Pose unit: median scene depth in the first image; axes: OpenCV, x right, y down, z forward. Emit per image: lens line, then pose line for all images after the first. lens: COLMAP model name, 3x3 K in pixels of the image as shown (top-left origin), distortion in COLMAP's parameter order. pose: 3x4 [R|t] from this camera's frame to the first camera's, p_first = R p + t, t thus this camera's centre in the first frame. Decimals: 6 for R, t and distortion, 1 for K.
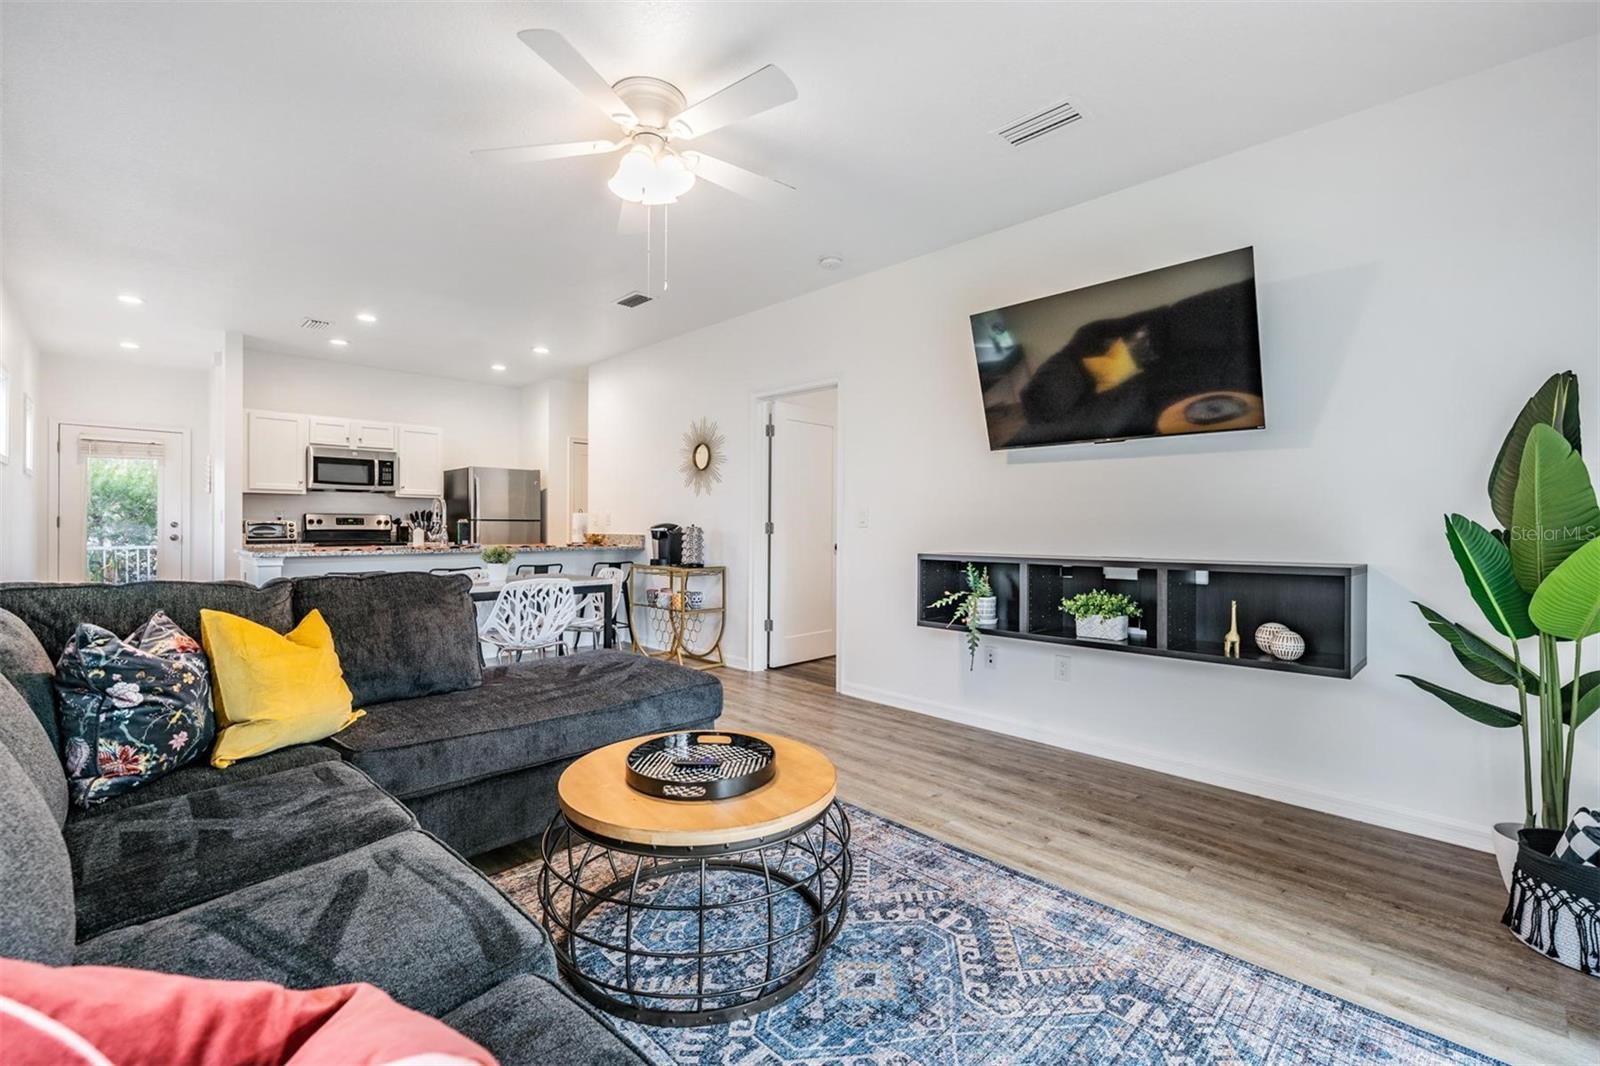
lens RADIAL K [[681.3, 0, 788.8], [0, 681.3, 528.5], [0, 0, 1]] dist [-0.000637, 0.000103]
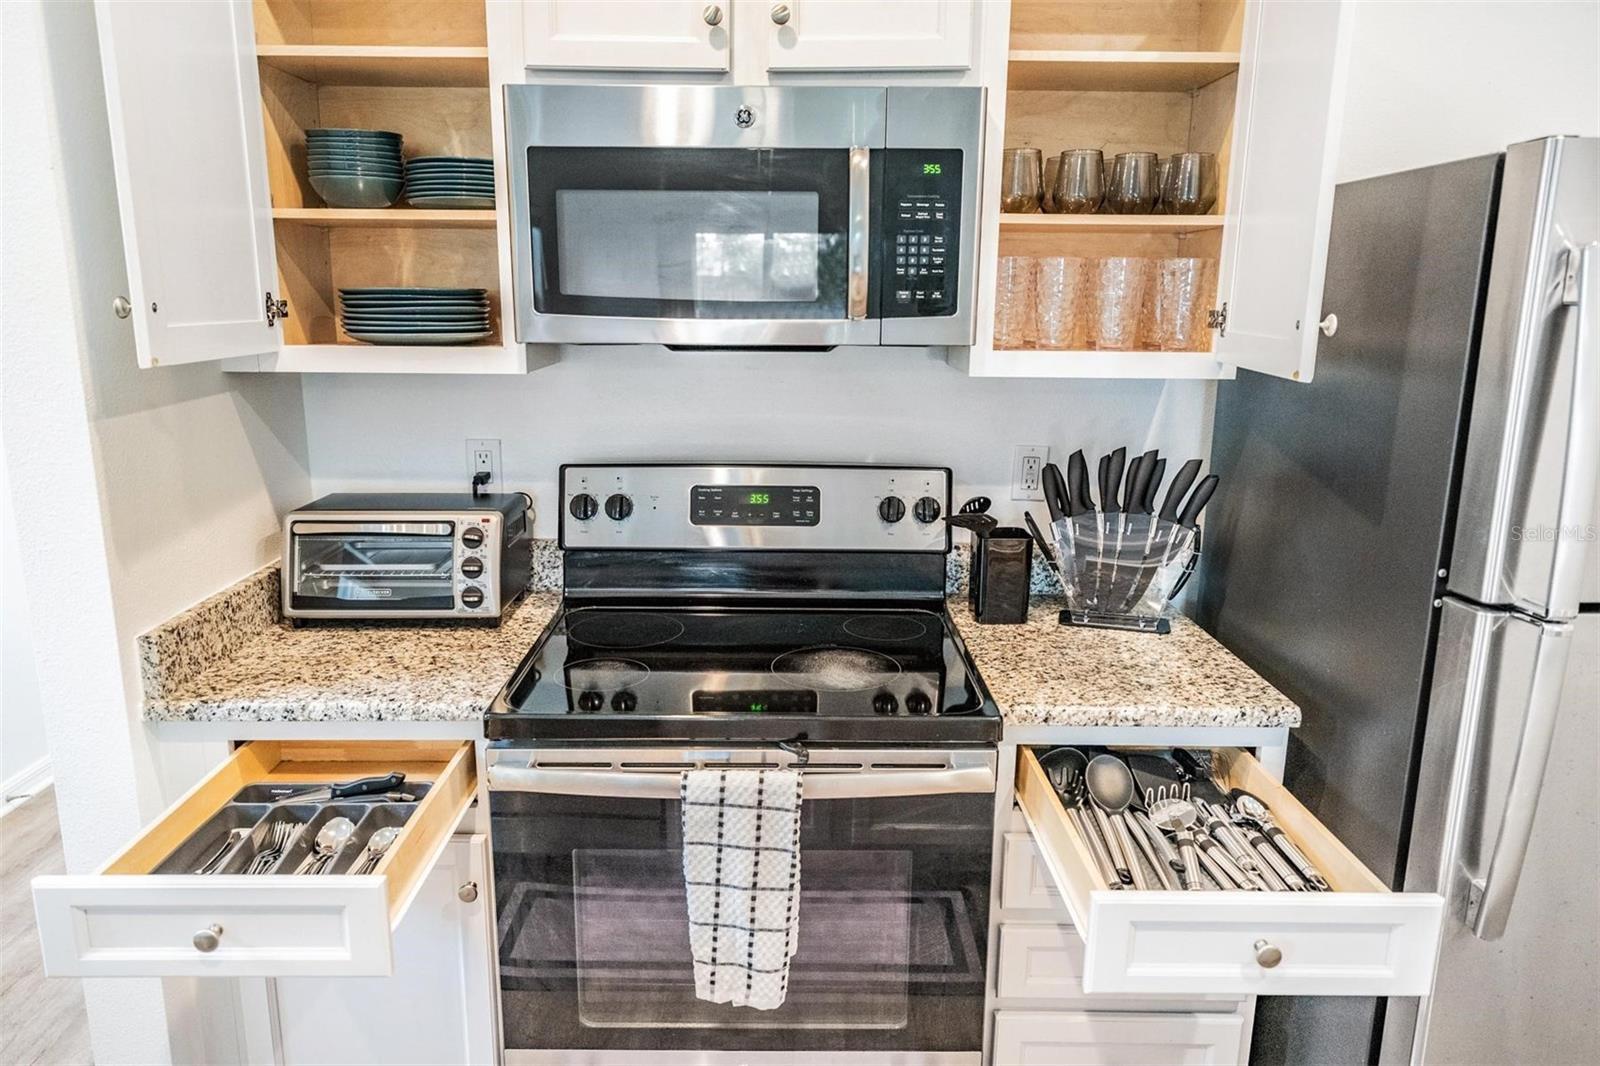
lens RADIAL K [[1067.2, 0, 787.4], [0, 1067.2, 530.1], [0, 0, 1]] dist [0.002450, 0.000452]
pose [[0.718962, 0.149038, -0.678883, -0.555690], [-0.007066, 0.978256, 0.207278, -0.082732], [0.695014, -0.144229, 0.704382, 1.015630]]
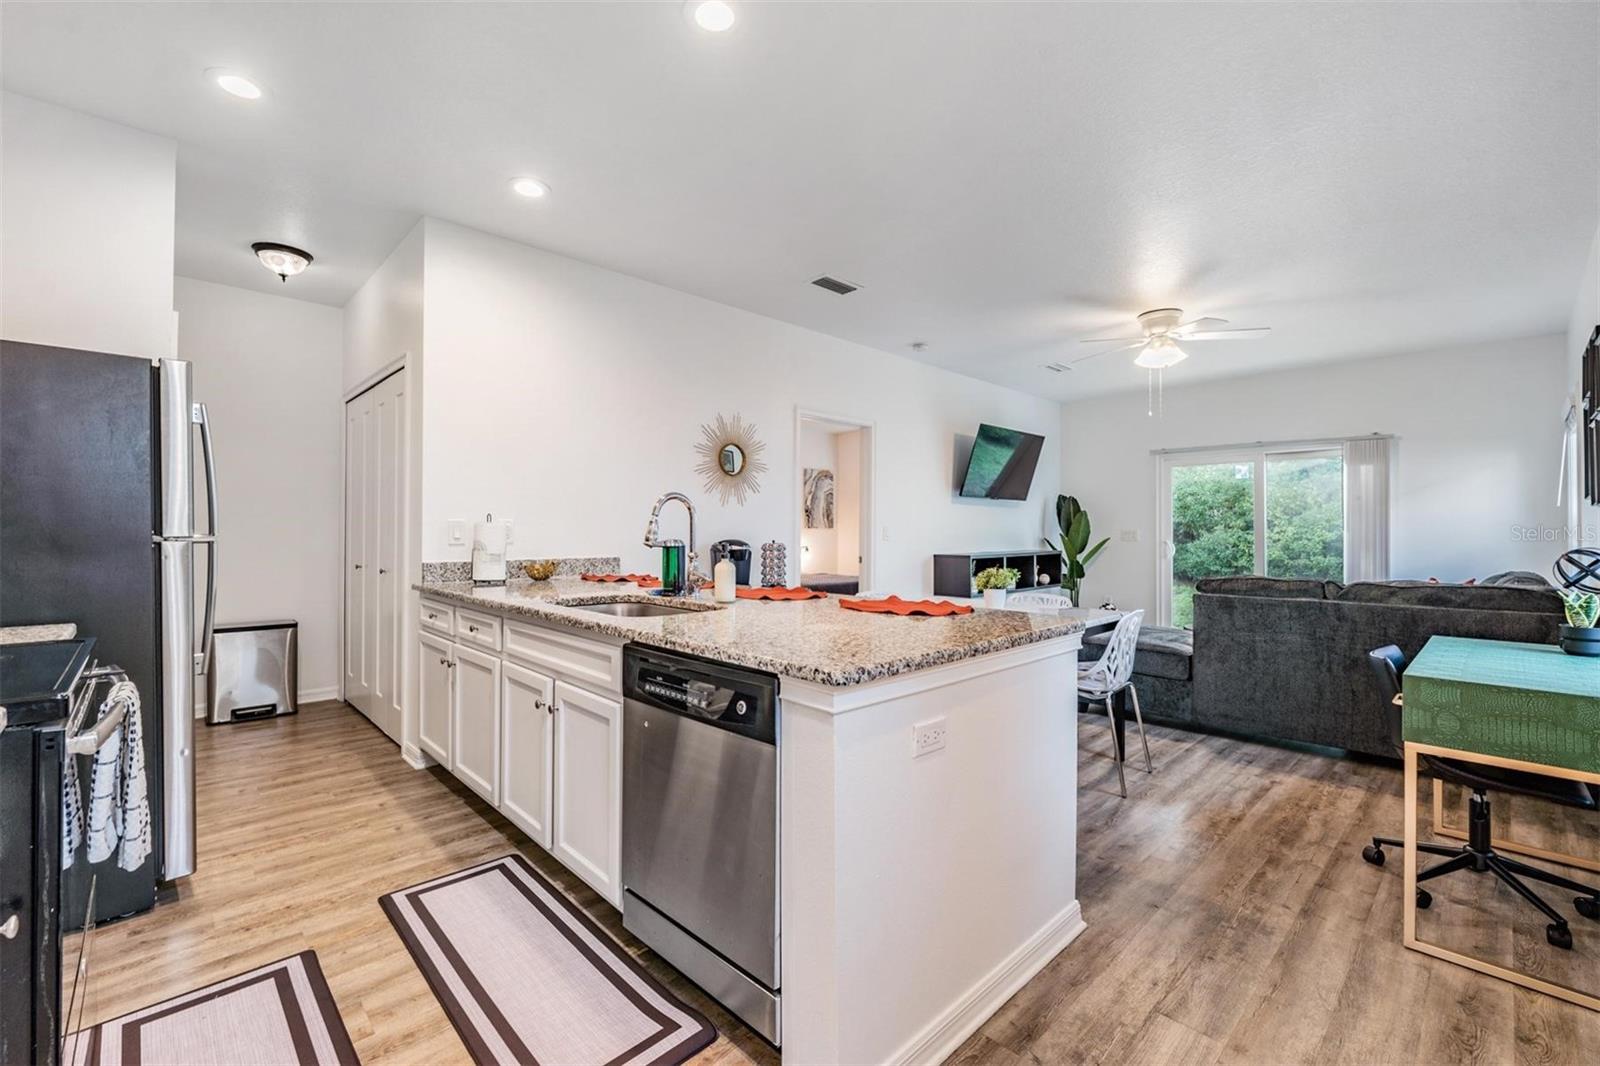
lens RADIAL K [[672.6, 0, 790.8], [0, 672.6, 529.7], [0, 0, 1]] dist [-0.001200, -0.000198]
pose [[0.016792, -0.003280, 0.999854, -0.986343], [0.002136, 0.999992, 0.003244, -0.021987], [-0.999857, 0.002081, 0.016799, 0.943232]]
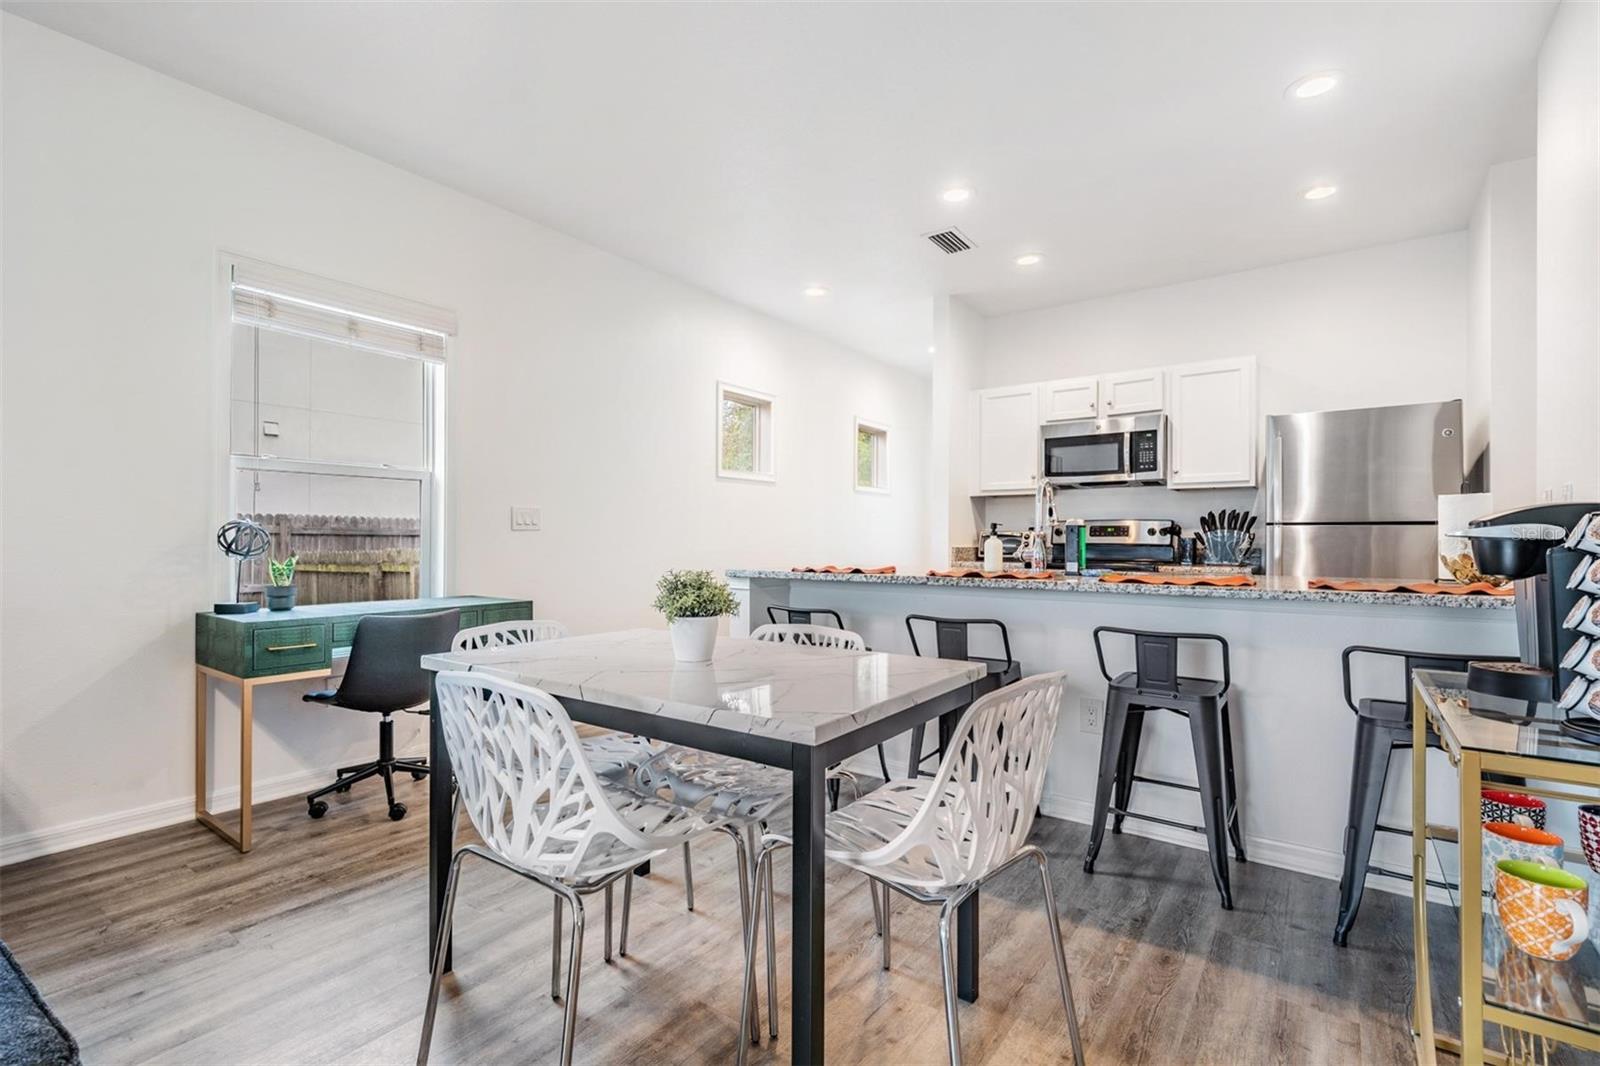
lens RADIAL K [[732.7, 0, 795.5], [0, 732.7, 539.3], [0, 0, 1]] dist [0.003710, 0.000227]
pose [[0.167942, -0.007685, -0.985767, 0.003377], [-0.007340, 0.999932, -0.009046, 0.007740], [0.985770, 0.008755, 0.167874, 0.742824]]
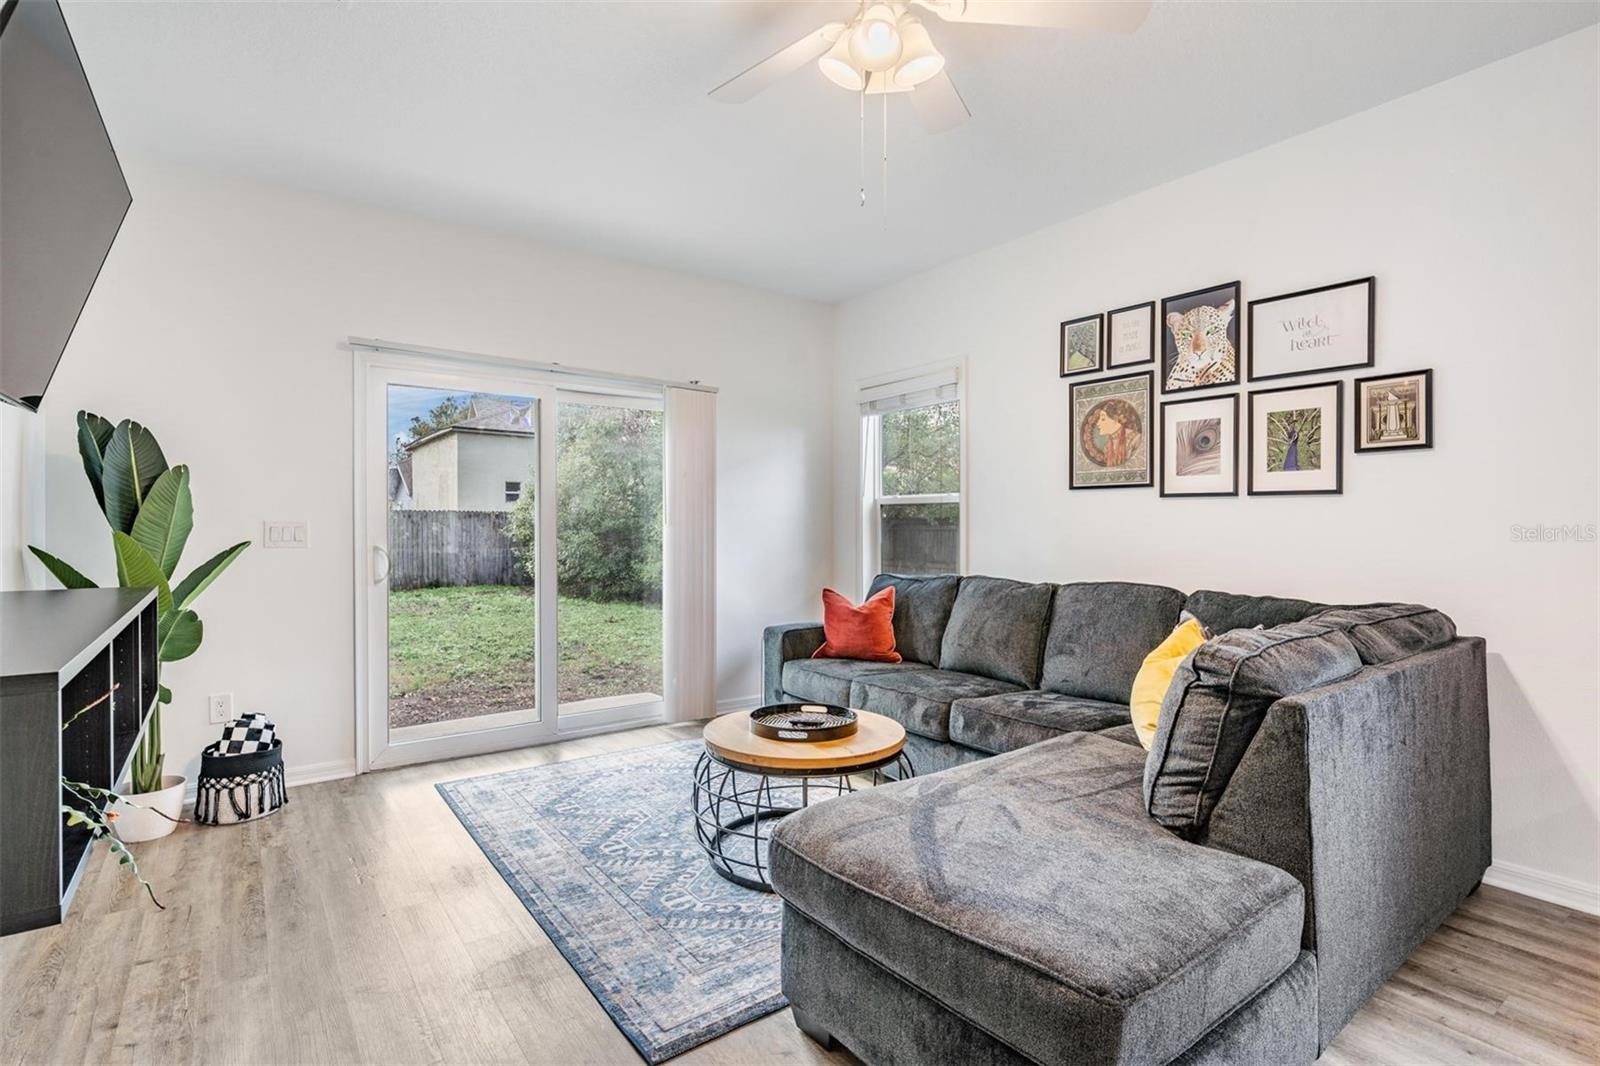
lens RADIAL K [[770.2, 0, 785.0], [0, 770.2, 526.6], [0, 0, 1]] dist [-0.000303, 0.000209]
pose [[-0.988374, -0.008785, 0.151789, -0.107633], [-0.007469, 0.999929, 0.009238, -0.019986], [-0.151859, 0.007997, -0.988370, 0.846329]]
